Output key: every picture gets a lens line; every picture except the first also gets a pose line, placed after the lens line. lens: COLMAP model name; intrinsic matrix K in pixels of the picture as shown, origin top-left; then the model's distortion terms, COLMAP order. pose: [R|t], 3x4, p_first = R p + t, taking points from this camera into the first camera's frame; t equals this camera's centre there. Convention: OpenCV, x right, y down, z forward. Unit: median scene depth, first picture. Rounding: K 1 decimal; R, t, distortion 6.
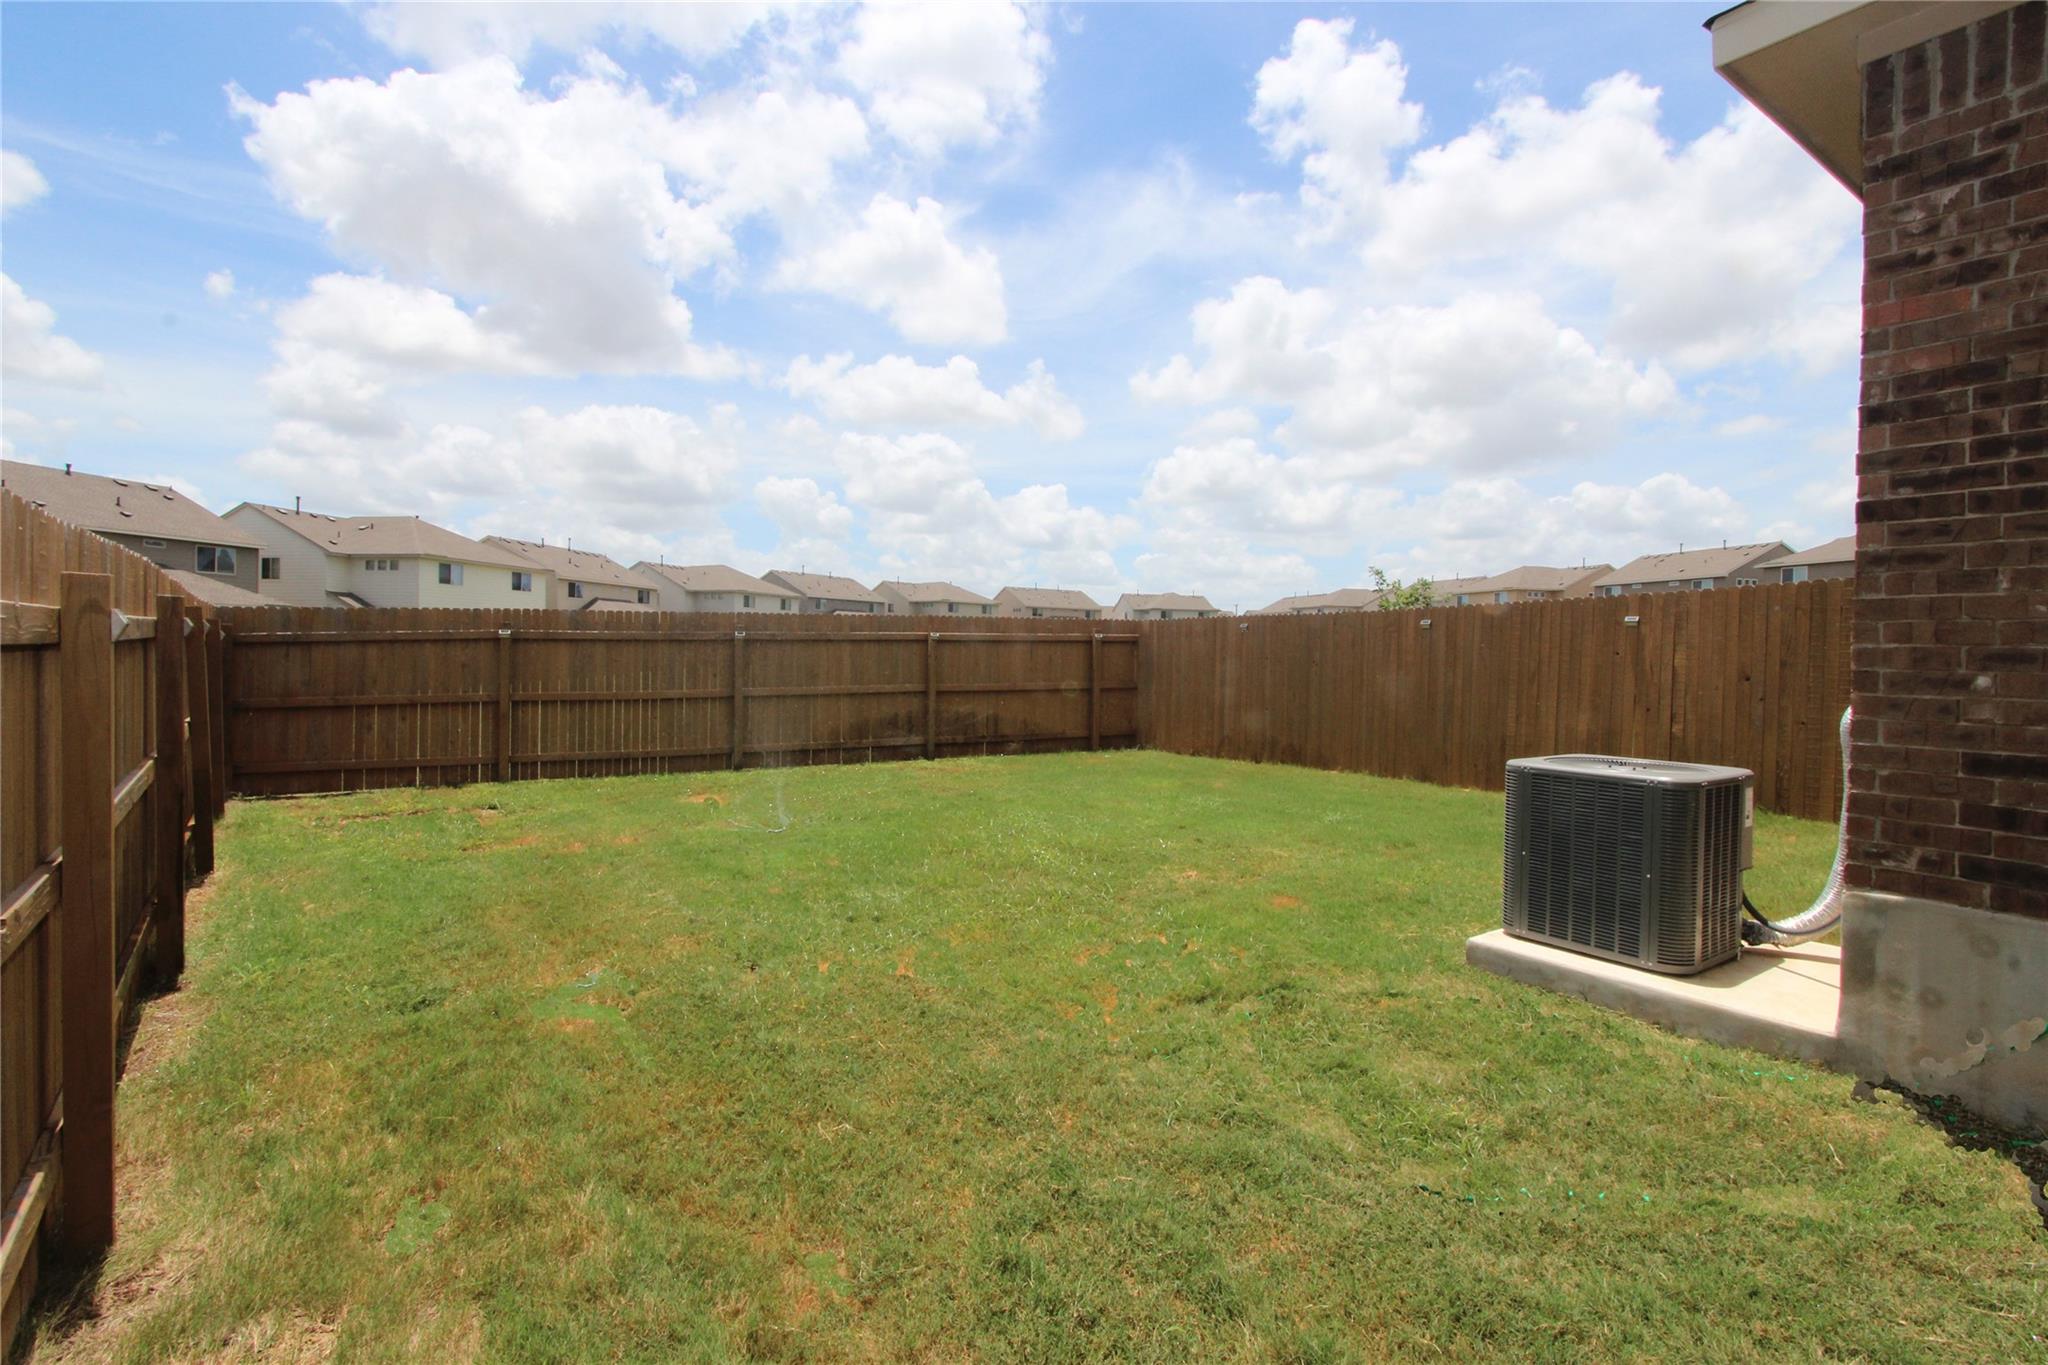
lens RADIAL K [[939.3, 0, 1022.9], [0, 939.3, 663.4], [0, 0, 1]] dist [-0.009976, 0.000026]
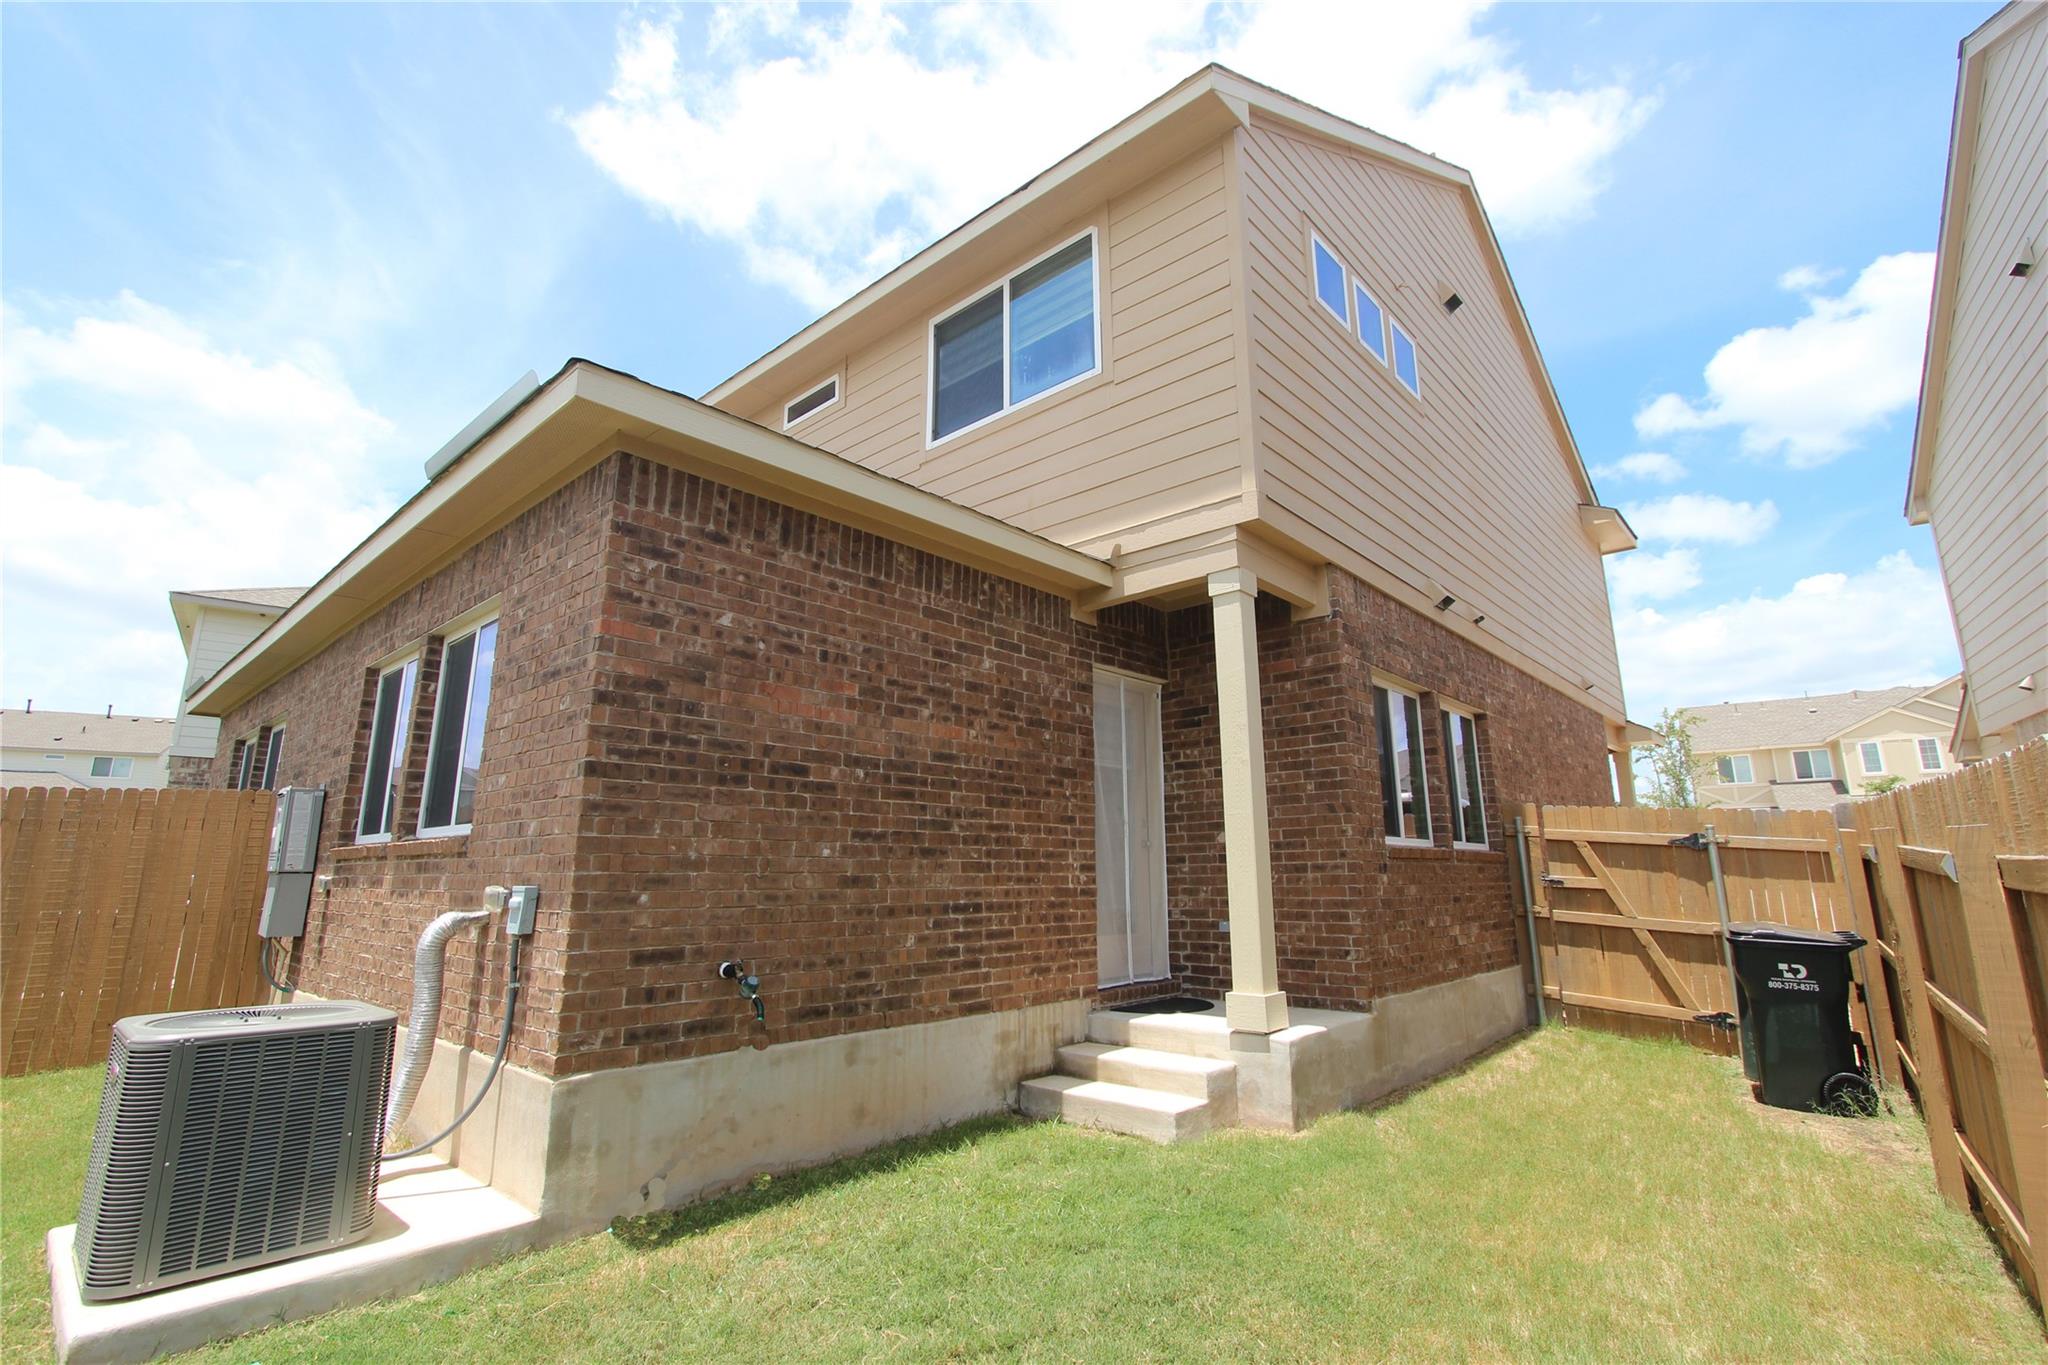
lens RADIAL K [[939.3, 0, 1027.2], [0, 939.3, 684.3], [0, 0, 1]] dist [-0.009976, 0.000026]
pose [[-0.214767, 0.194666, 0.957069, -0.528294], [0.023365, 0.980679, -0.194225, -0.009452], [-0.976386, -0.019351, -0.215166, 0.717844]]
